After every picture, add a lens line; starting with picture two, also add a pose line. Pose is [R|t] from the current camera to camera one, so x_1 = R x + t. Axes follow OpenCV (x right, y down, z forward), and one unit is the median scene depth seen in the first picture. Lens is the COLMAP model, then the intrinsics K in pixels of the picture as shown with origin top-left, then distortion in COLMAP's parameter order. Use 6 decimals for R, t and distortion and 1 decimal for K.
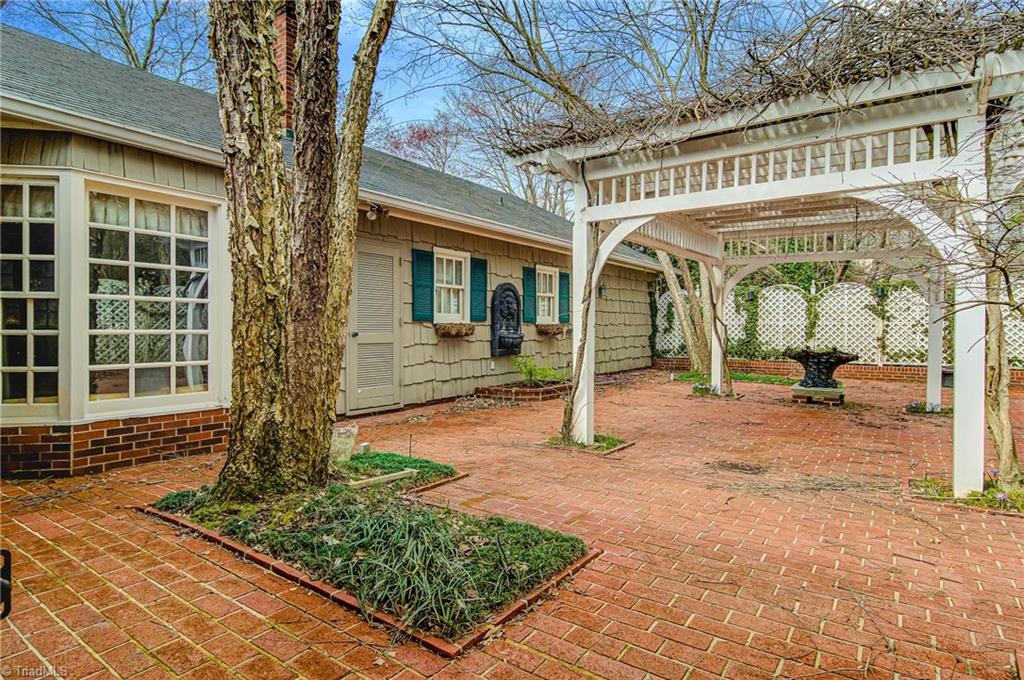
lens RADIAL K [[546.3, 0, 516.1], [0, 546.3, 334.4], [0, 0, 1]] dist [0.008431, -0.009295]
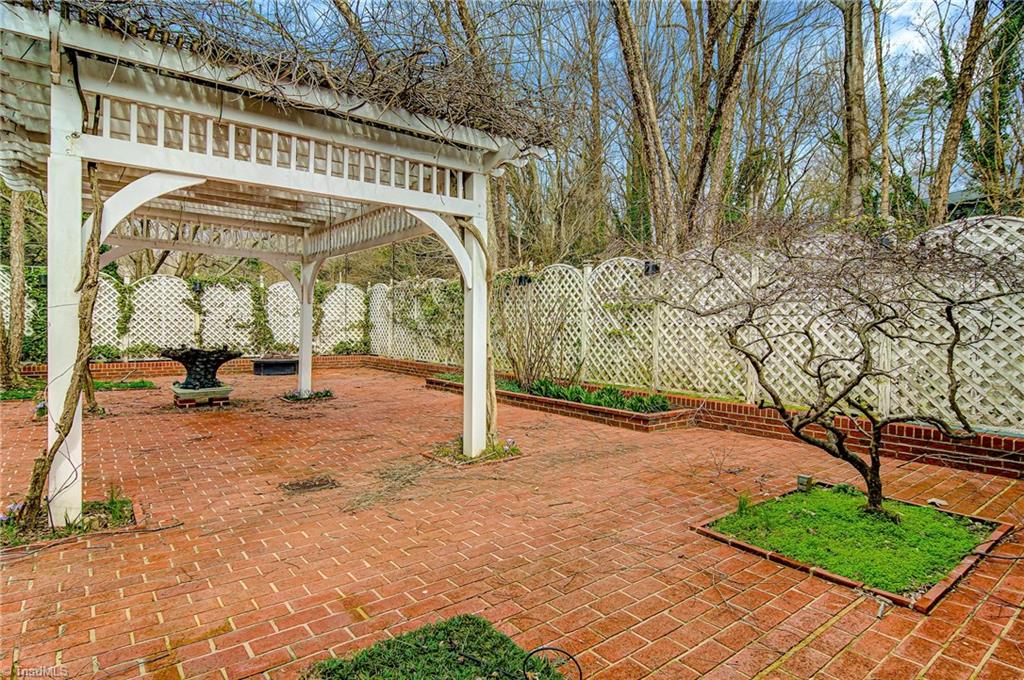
lens RADIAL K [[546.3, 0, 512.8], [0, 546.3, 333.0], [0, 0, 1]] dist [0.008431, -0.009295]
pose [[0.298626, -0.017572, 0.954208, -0.307789], [0.003472, 0.999844, 0.017326, -0.020131], [-0.954364, -0.001861, 0.298641, 0.362475]]
